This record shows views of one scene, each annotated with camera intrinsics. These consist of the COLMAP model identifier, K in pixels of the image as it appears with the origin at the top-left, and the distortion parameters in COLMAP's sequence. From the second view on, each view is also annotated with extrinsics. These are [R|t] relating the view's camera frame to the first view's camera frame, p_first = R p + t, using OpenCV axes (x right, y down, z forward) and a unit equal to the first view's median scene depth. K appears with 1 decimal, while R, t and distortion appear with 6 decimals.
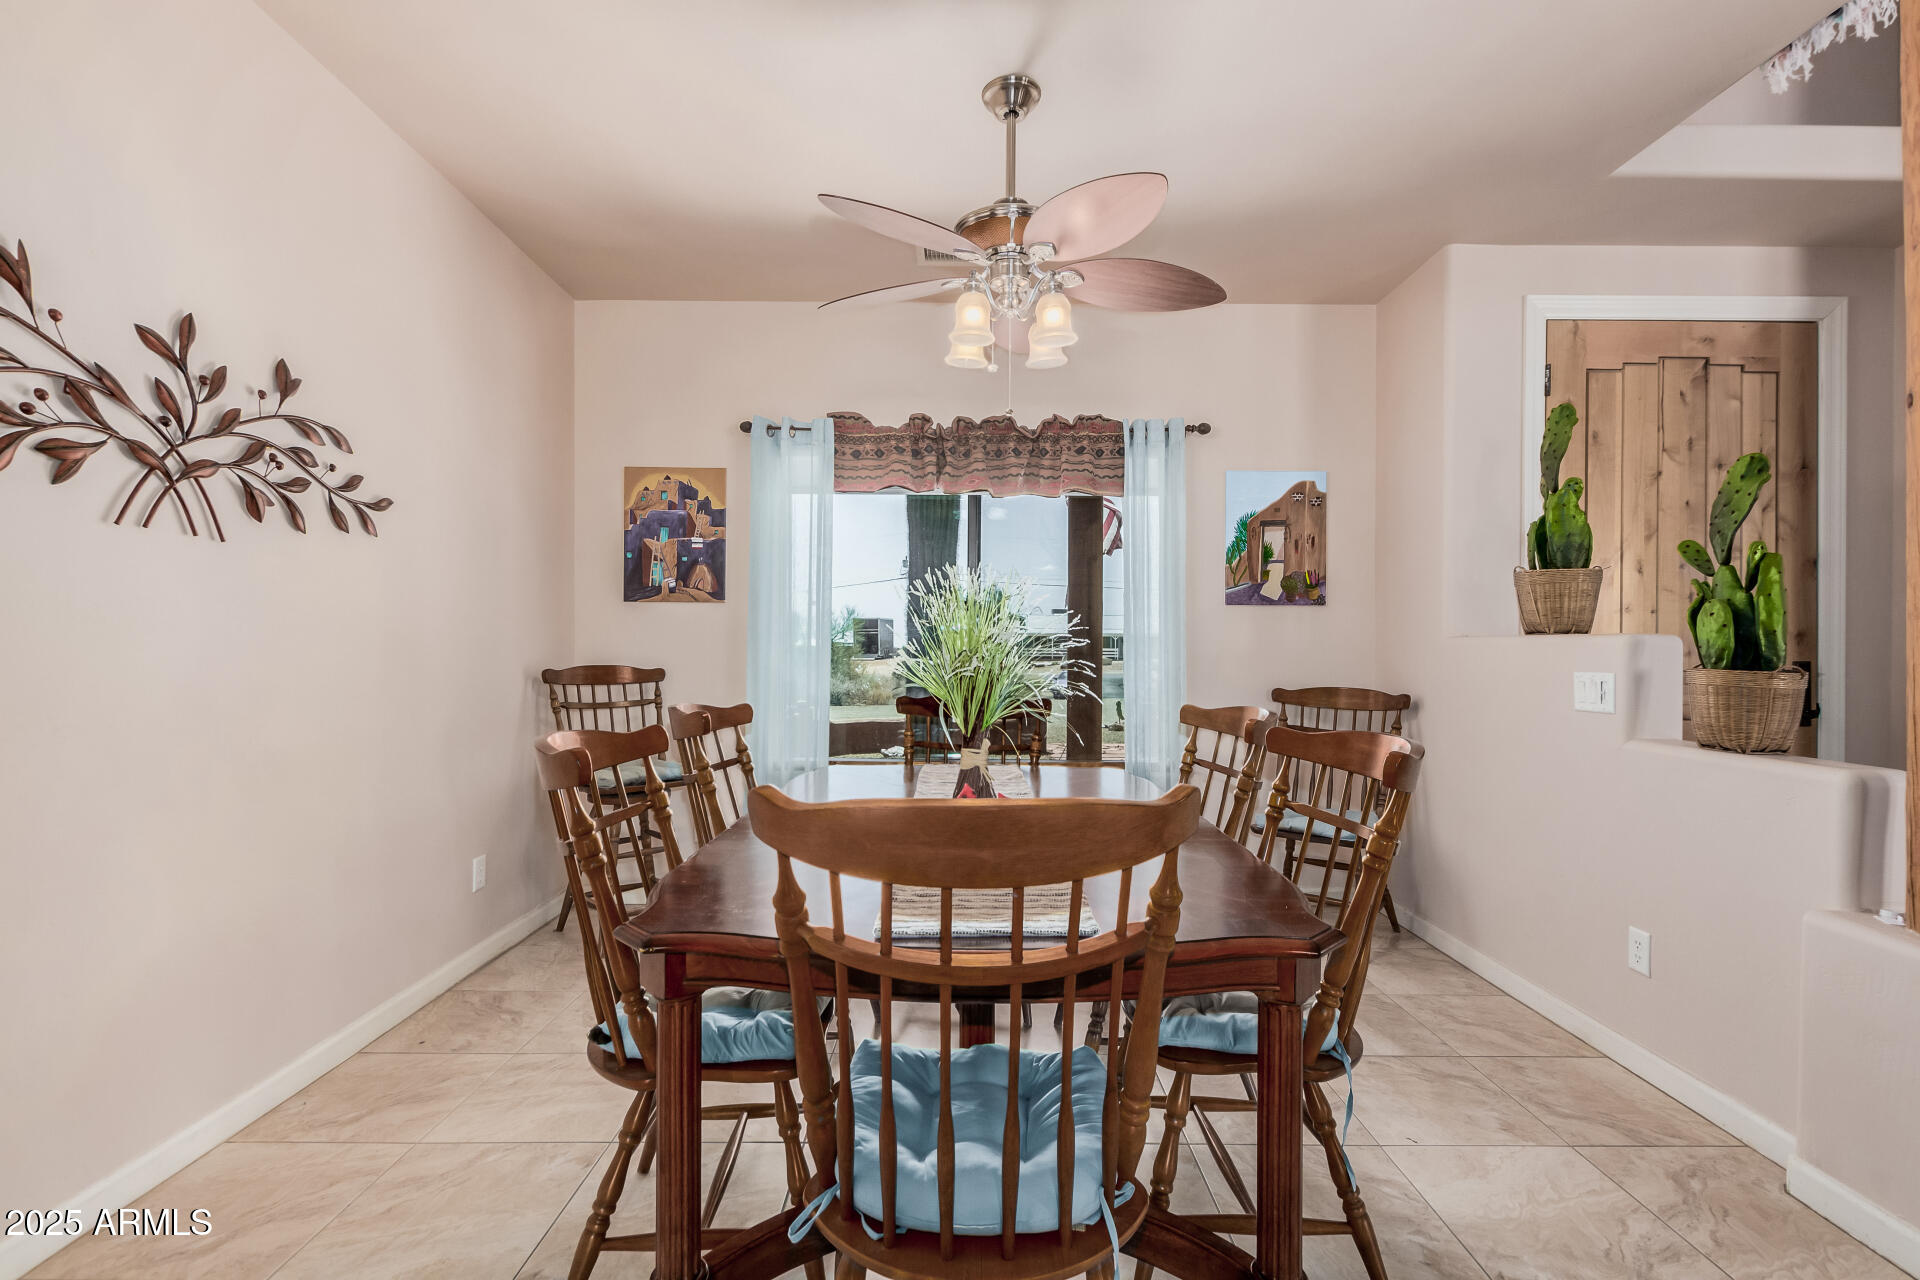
lens RADIAL K [[880.3, 0, 972.6], [0, 880.3, 641.5], [0, 0, 1]] dist [-0.003075, -0.001033]
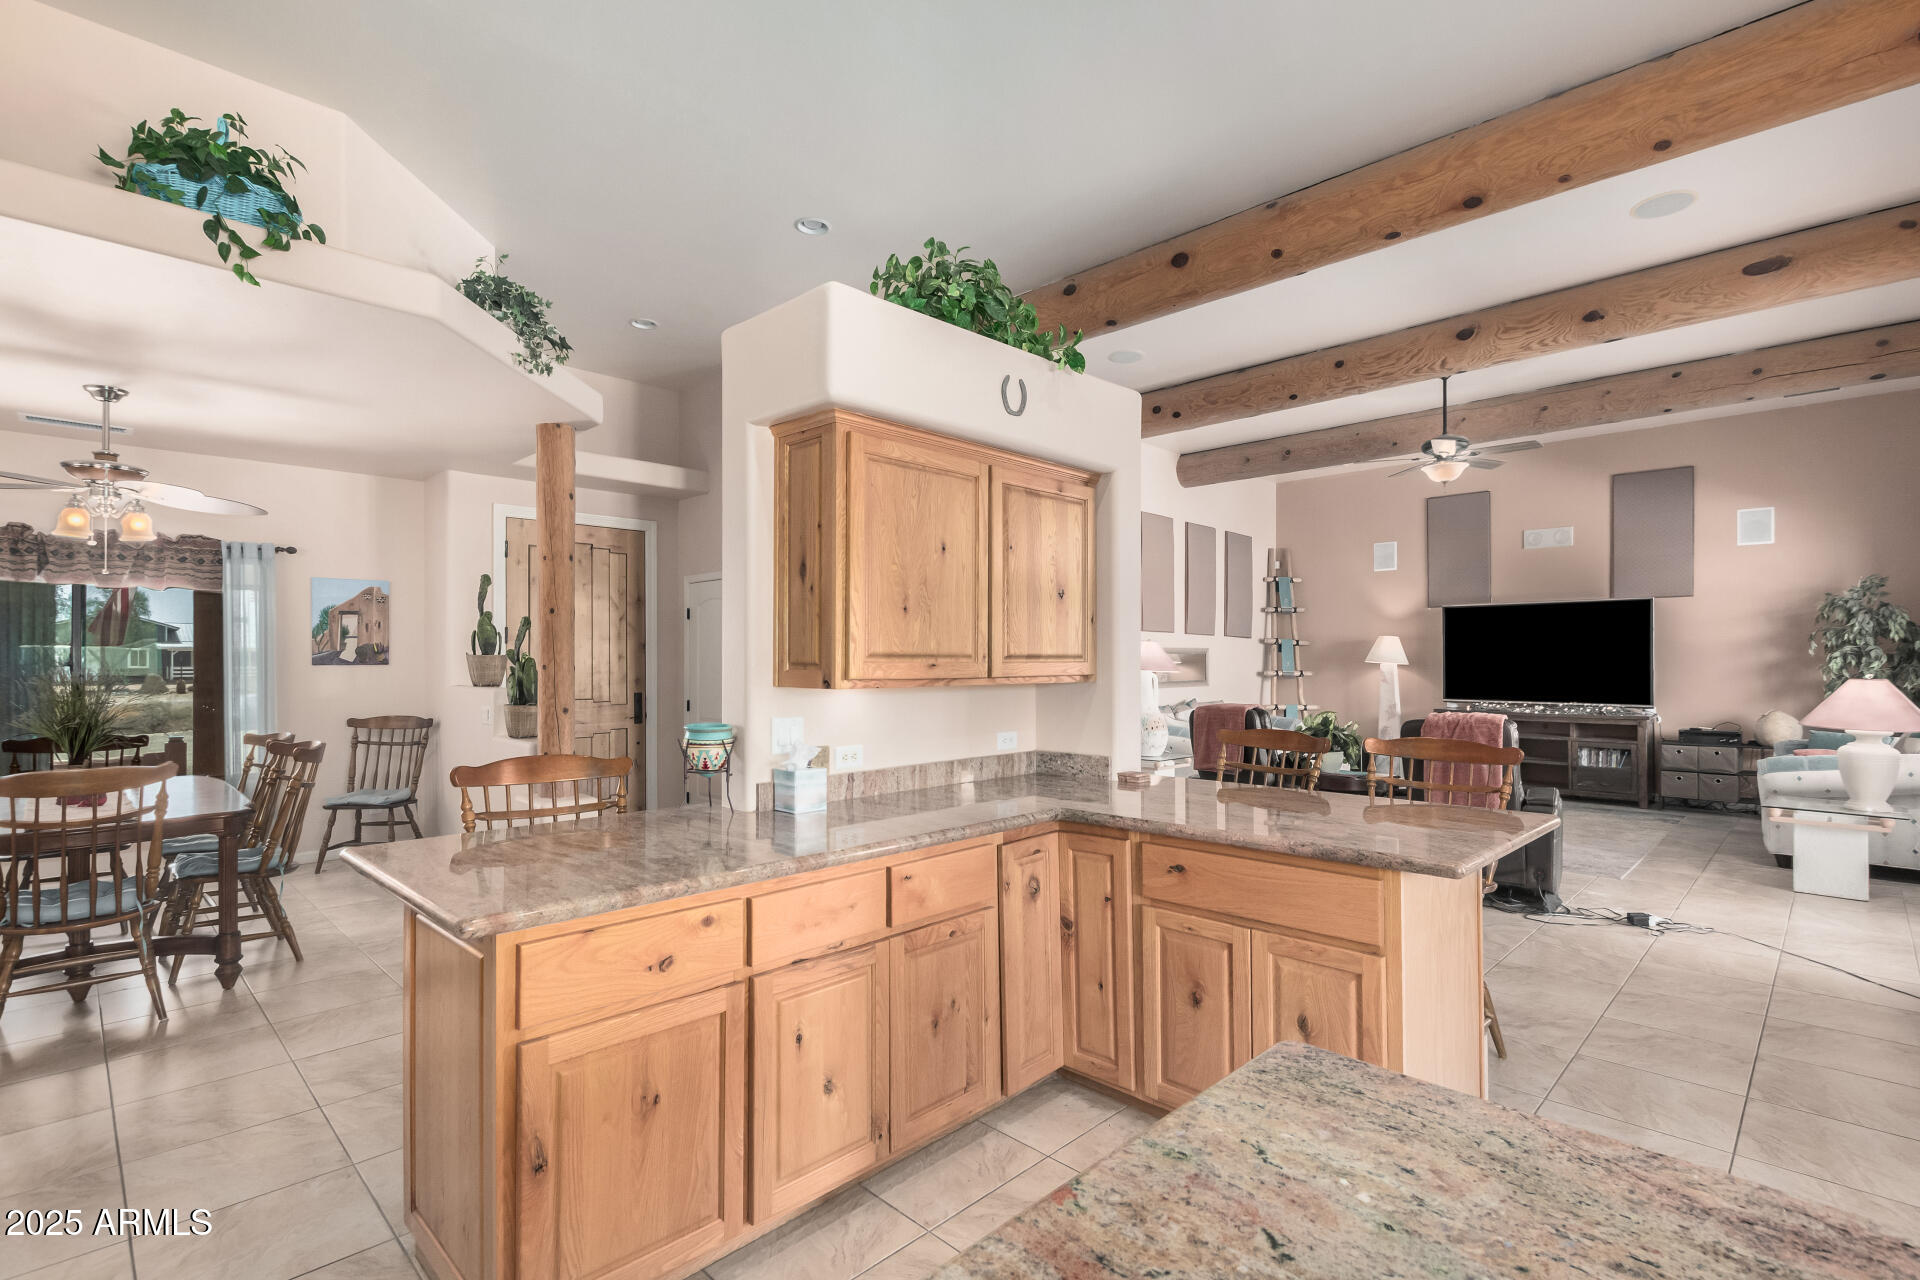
lens RADIAL K [[891.6, 0, 957.9], [0, 891.6, 658.2], [0, 0, 1]] dist [0.004929, -0.000363]
pose [[0.714405, -0.004905, 0.699715, 0.004438], [0.002072, 0.999986, 0.004894, -0.069824], [-0.699729, -0.002046, 0.714405, -1.048646]]
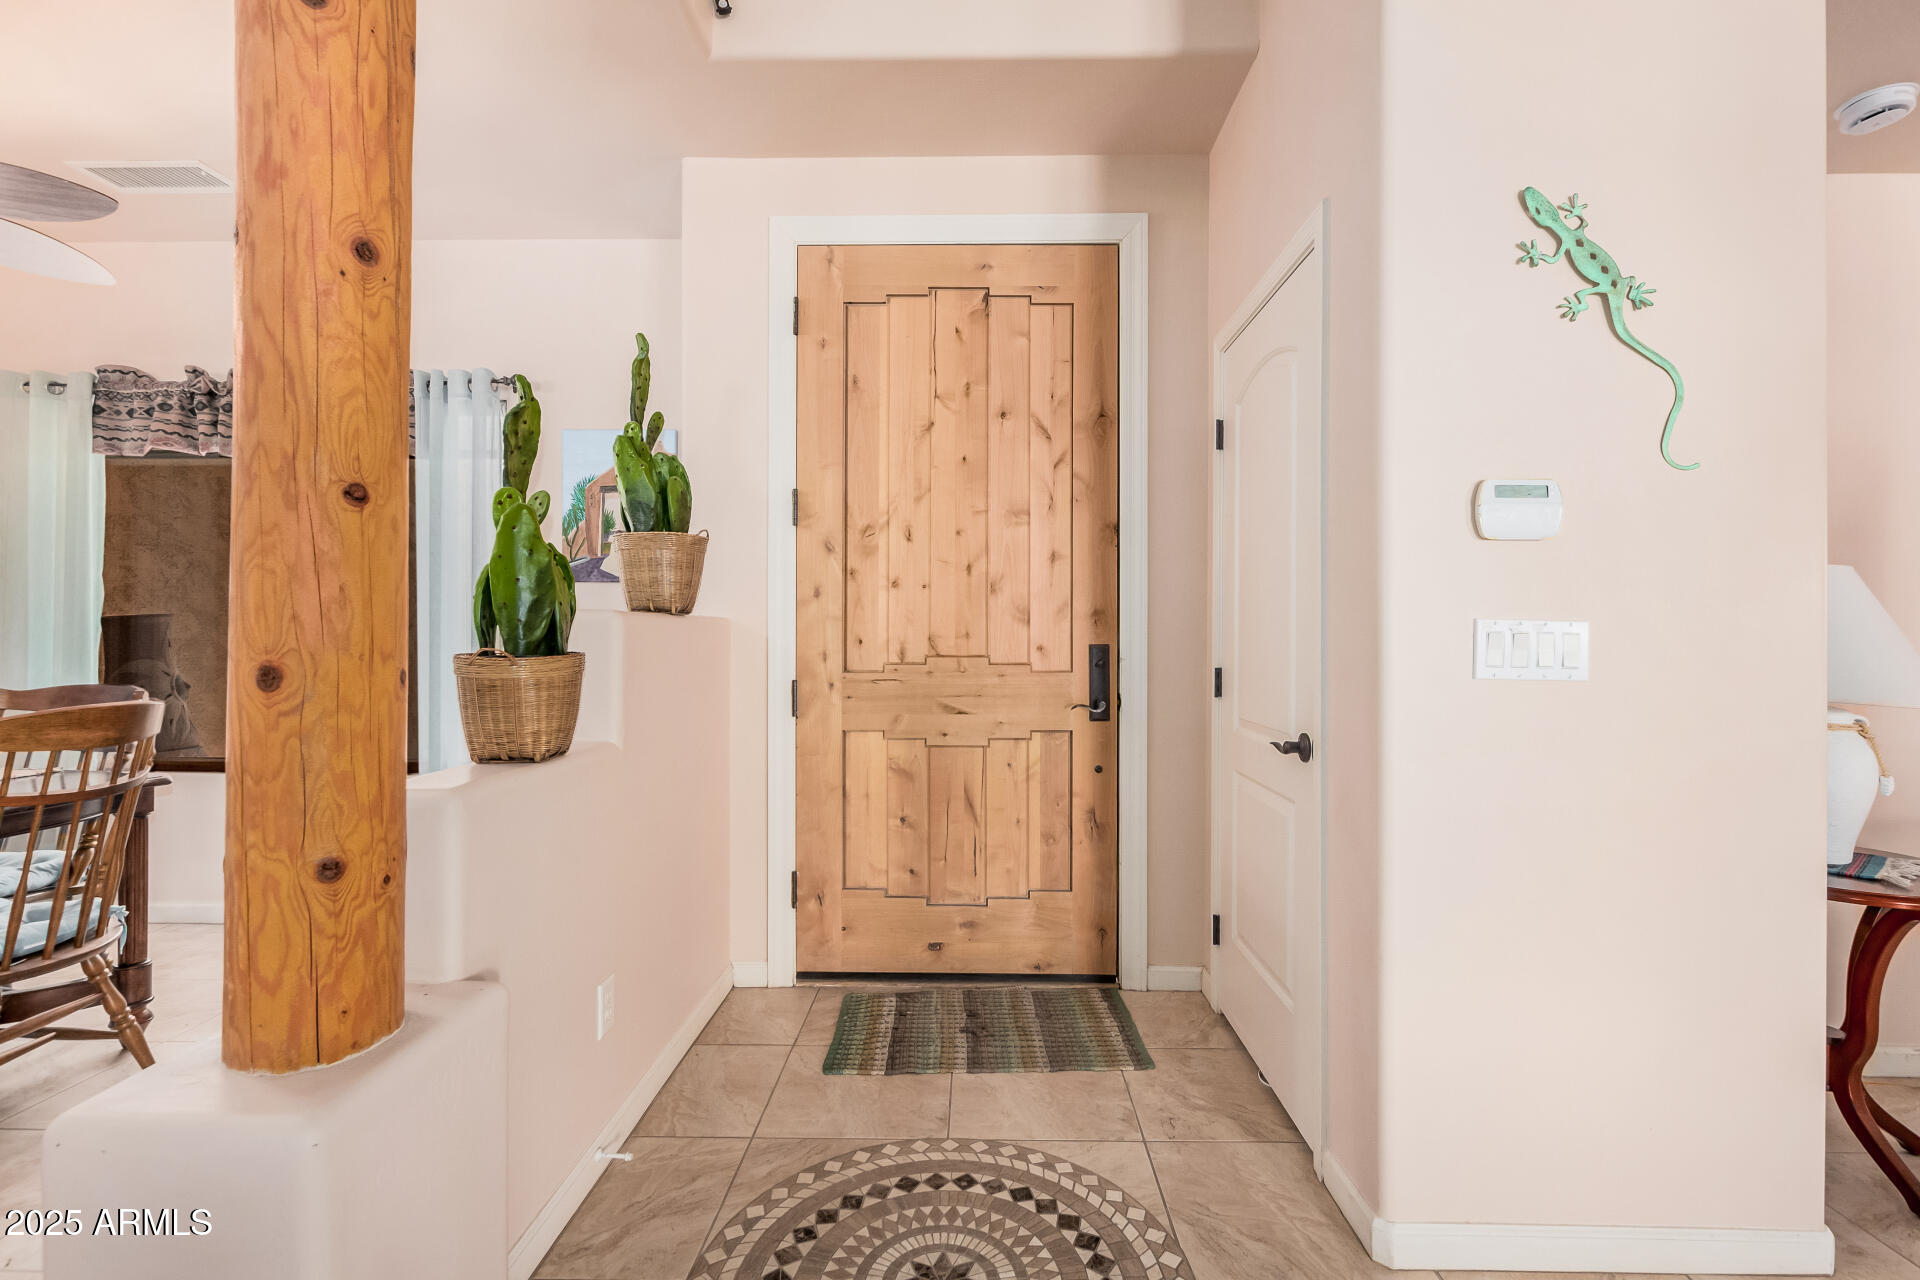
lens RADIAL K [[903.7, 0, 965.0], [0, 903.7, 621.5], [0, 0, 1]] dist [0.003218, -0.006731]
pose [[0.999873, -0.002386, -0.015781, 0.827586], [0.002212, 0.999937, -0.011017, 0.009012], [0.015806, 0.010981, 0.999815, 0.129507]]
